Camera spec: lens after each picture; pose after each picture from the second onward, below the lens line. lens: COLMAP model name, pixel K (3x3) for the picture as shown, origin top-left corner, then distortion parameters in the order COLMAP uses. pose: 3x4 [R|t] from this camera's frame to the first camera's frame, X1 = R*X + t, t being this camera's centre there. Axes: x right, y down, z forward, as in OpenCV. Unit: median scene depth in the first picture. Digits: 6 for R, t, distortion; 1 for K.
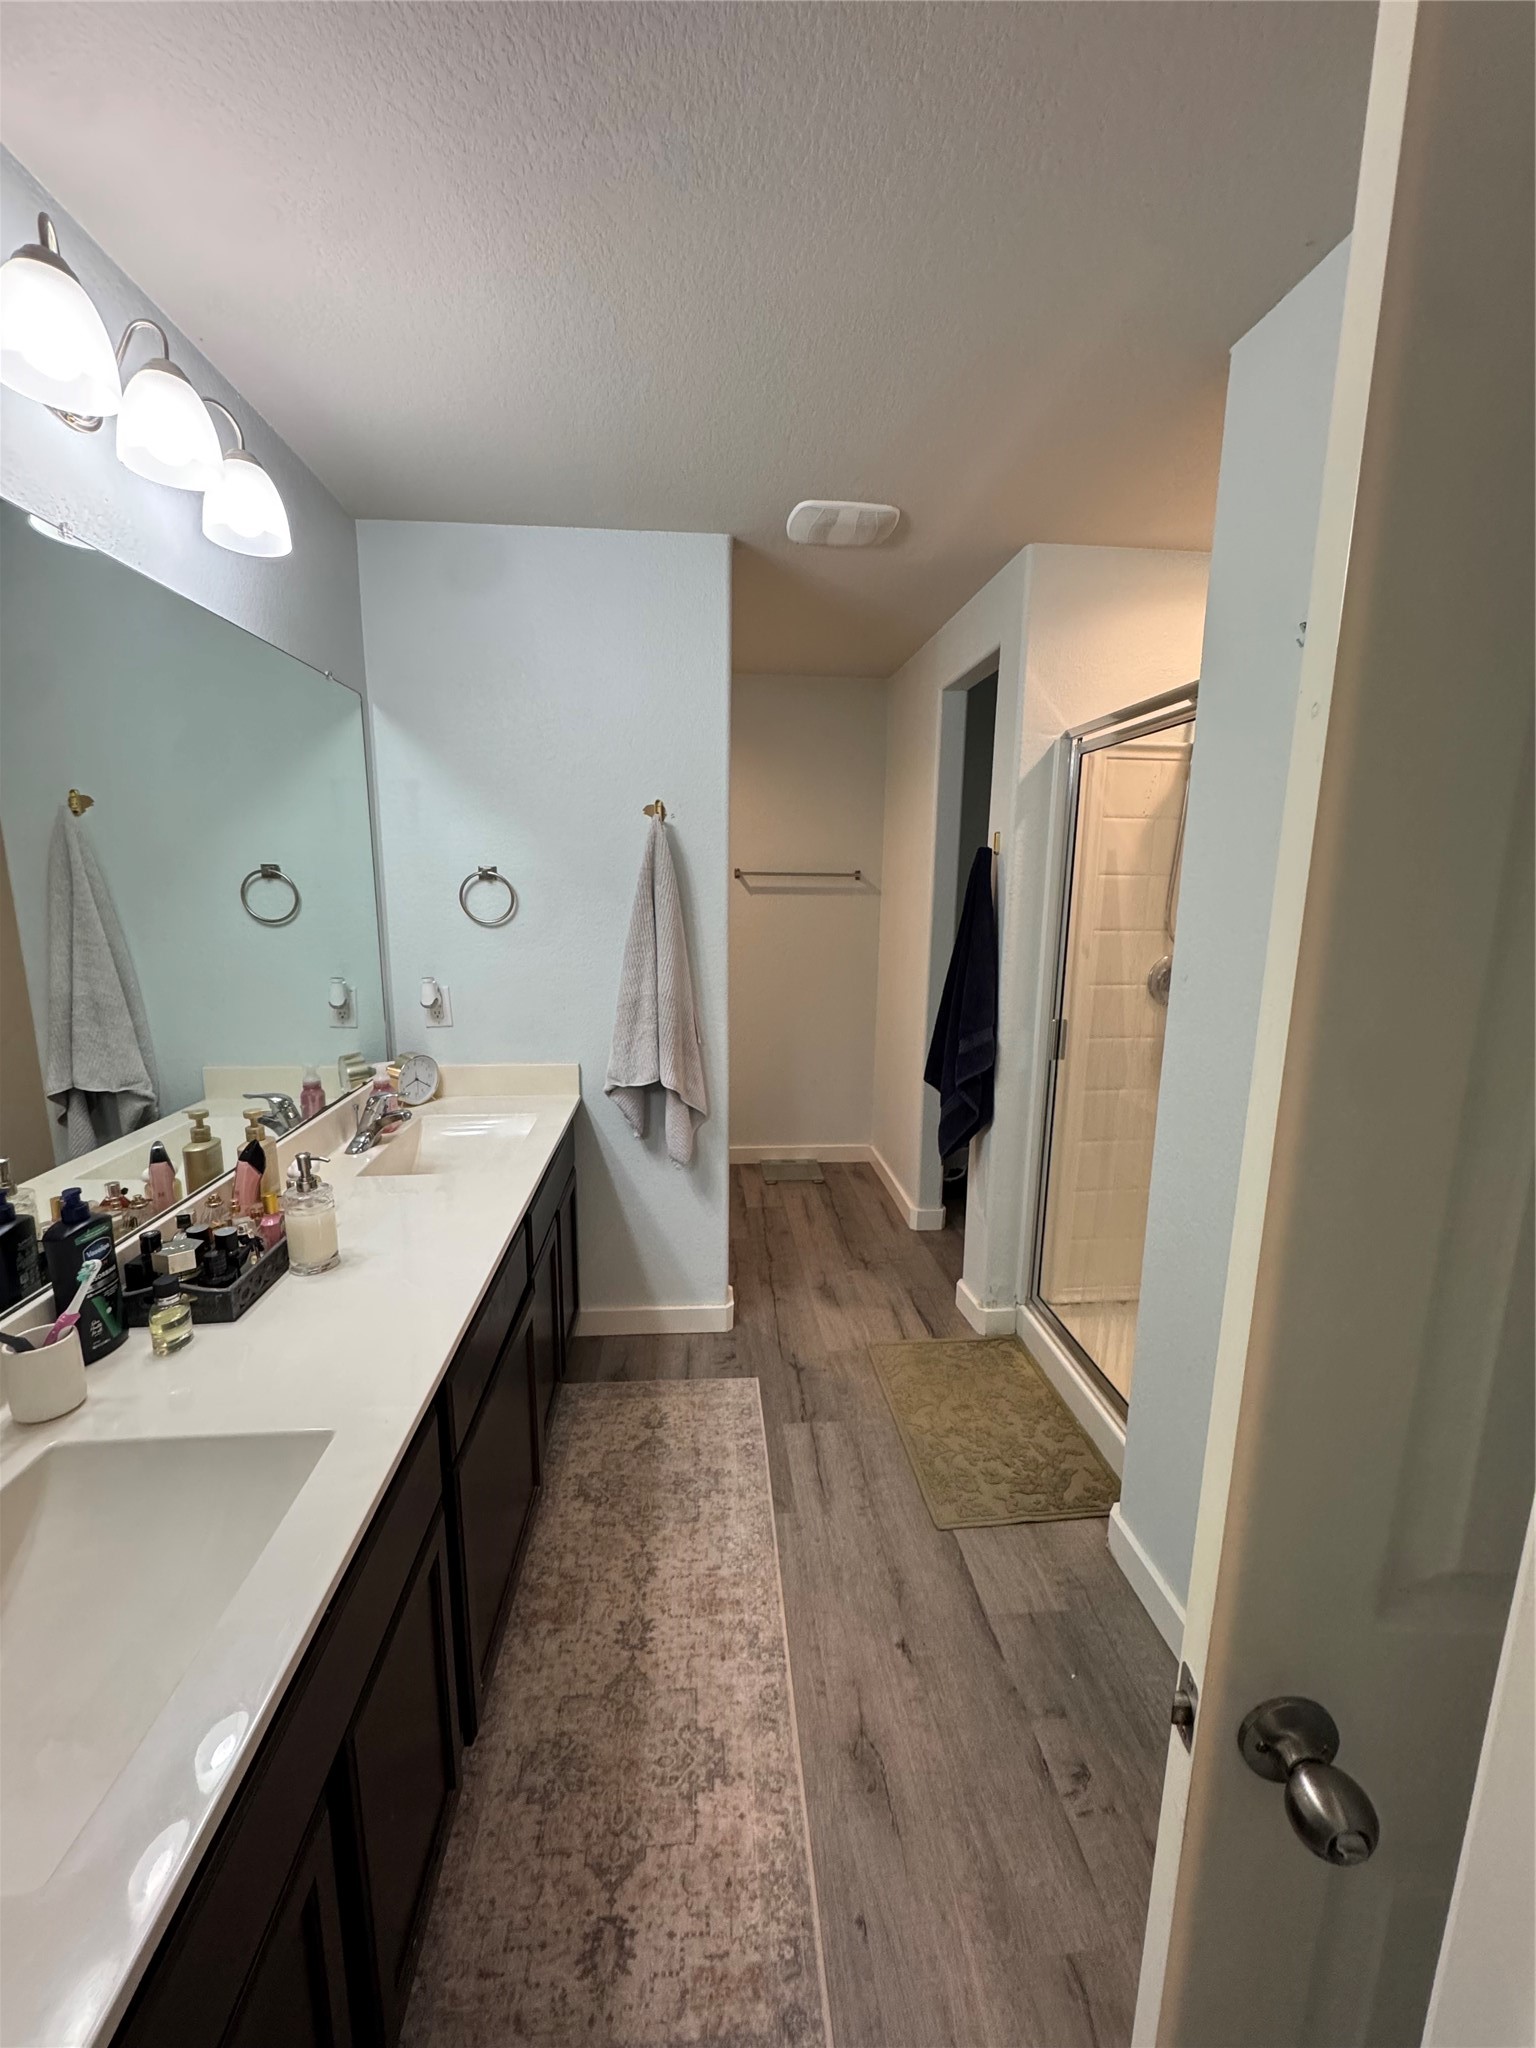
lens RADIAL K [[824.1, 0, 767.4], [0, 824.1, 1024.8], [0, 0, 1]] dist [-0.003382, -0.000356]
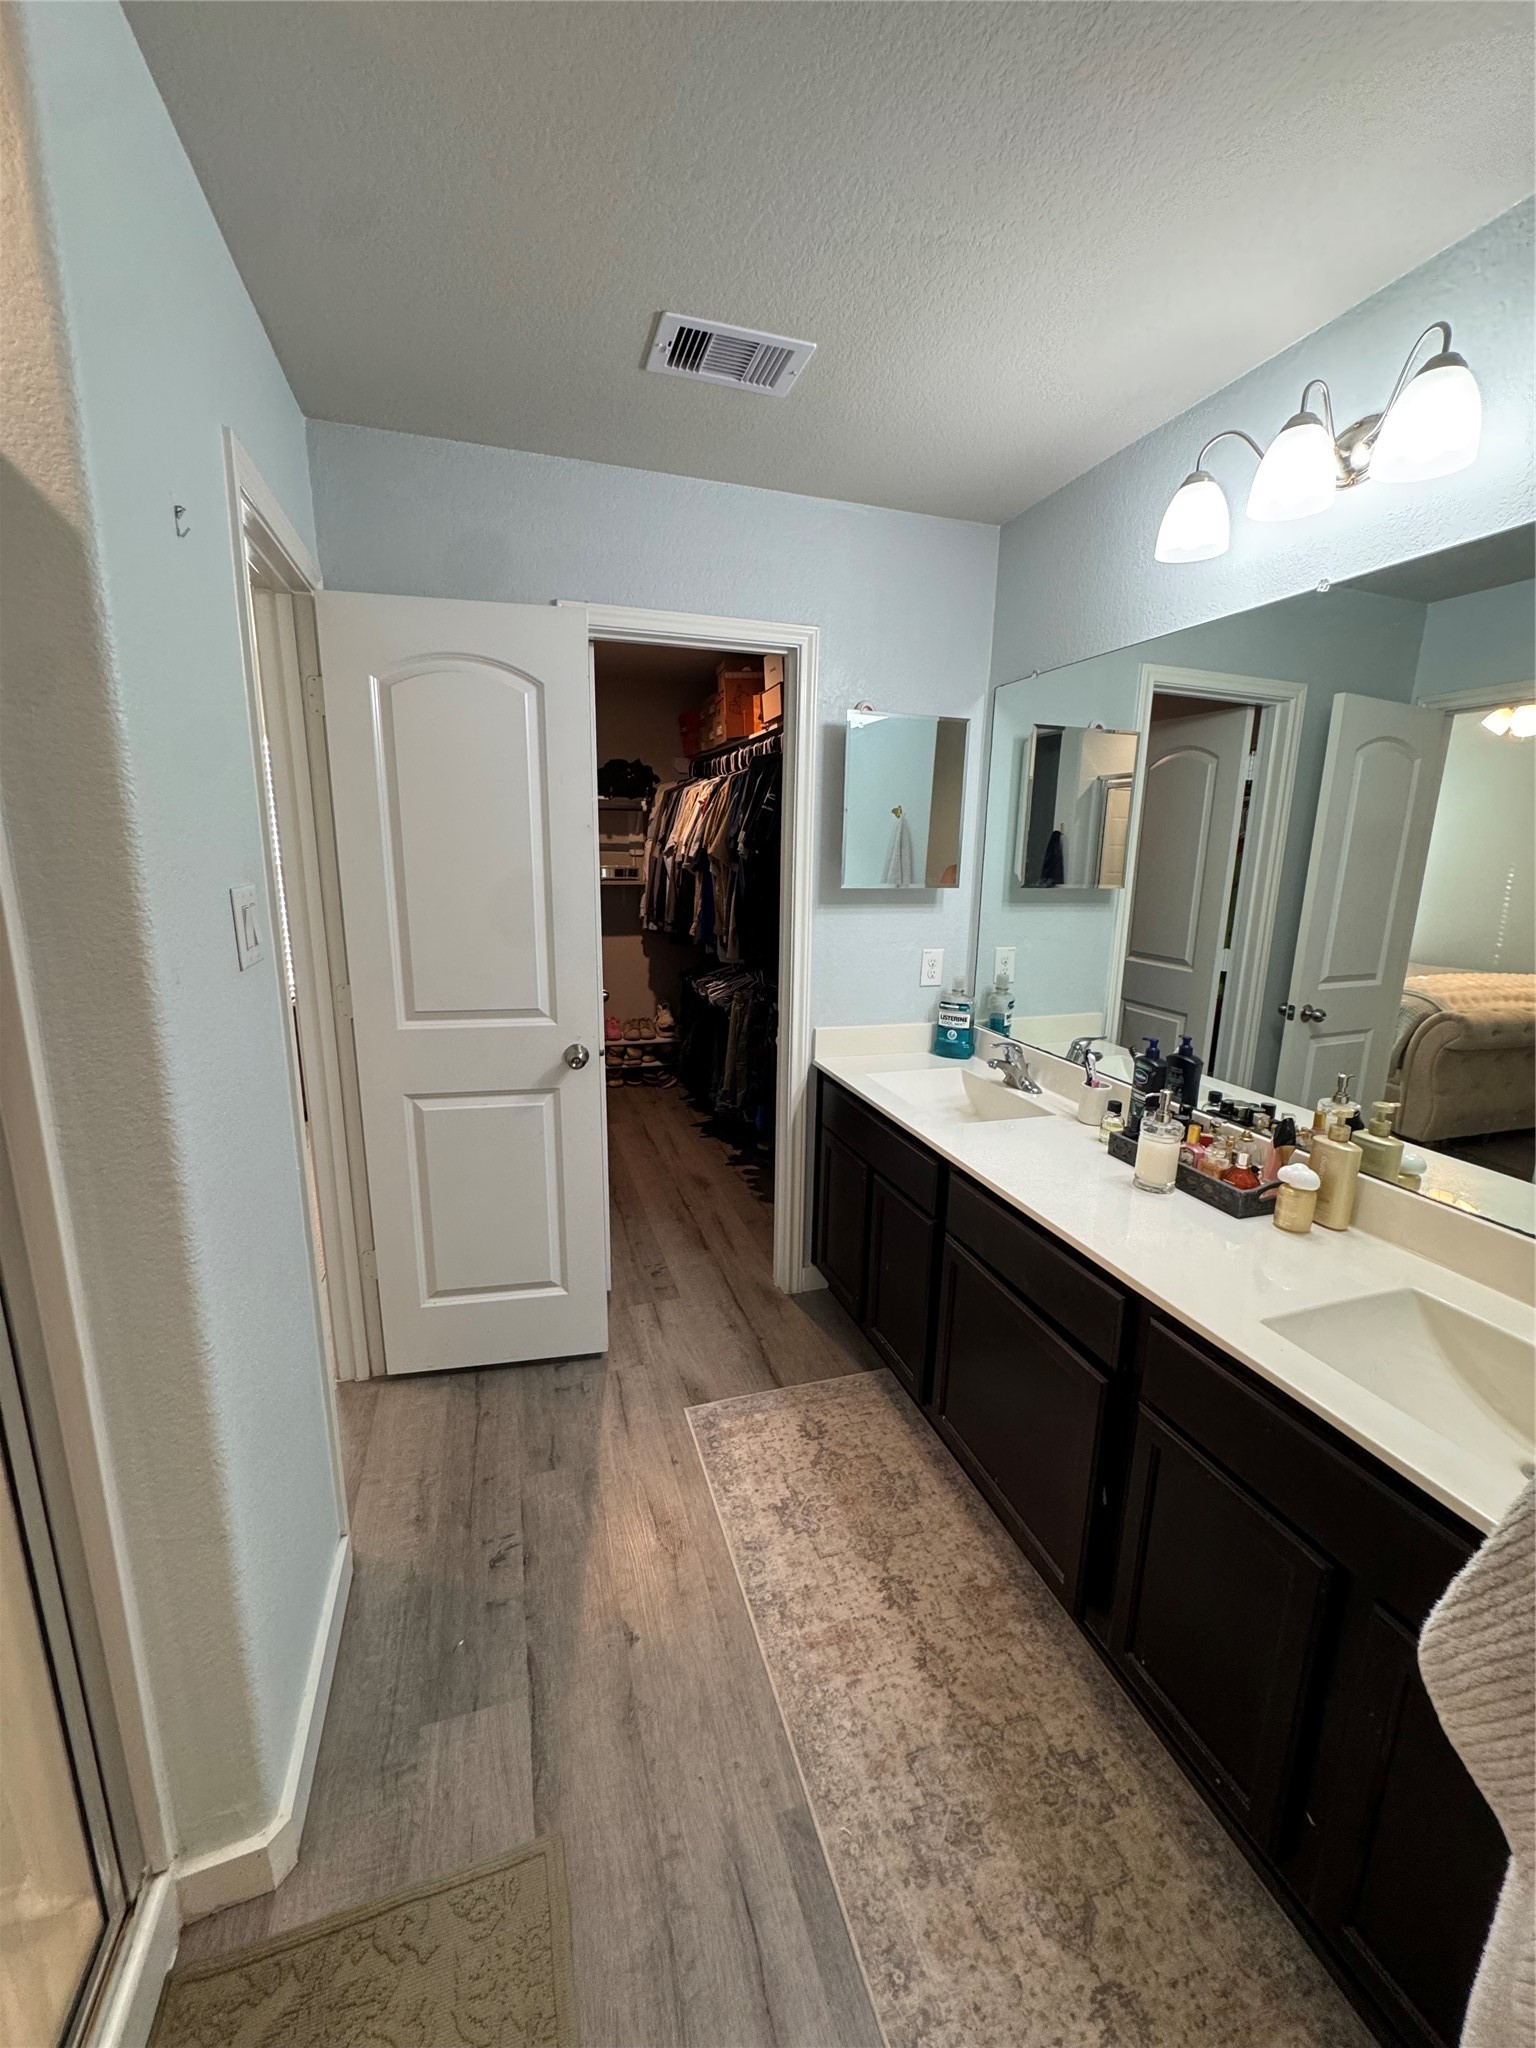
lens RADIAL K [[824.1, 0, 768.4], [0, 824.1, 1025.0], [0, 0, 1]] dist [-0.003382, -0.000356]
pose [[-0.974418, 0.014588, -0.224271, 0.213340], [-0.071274, 0.926323, 0.369926, -0.275929], [0.213144, 0.376448, -0.901586, 1.622318]]
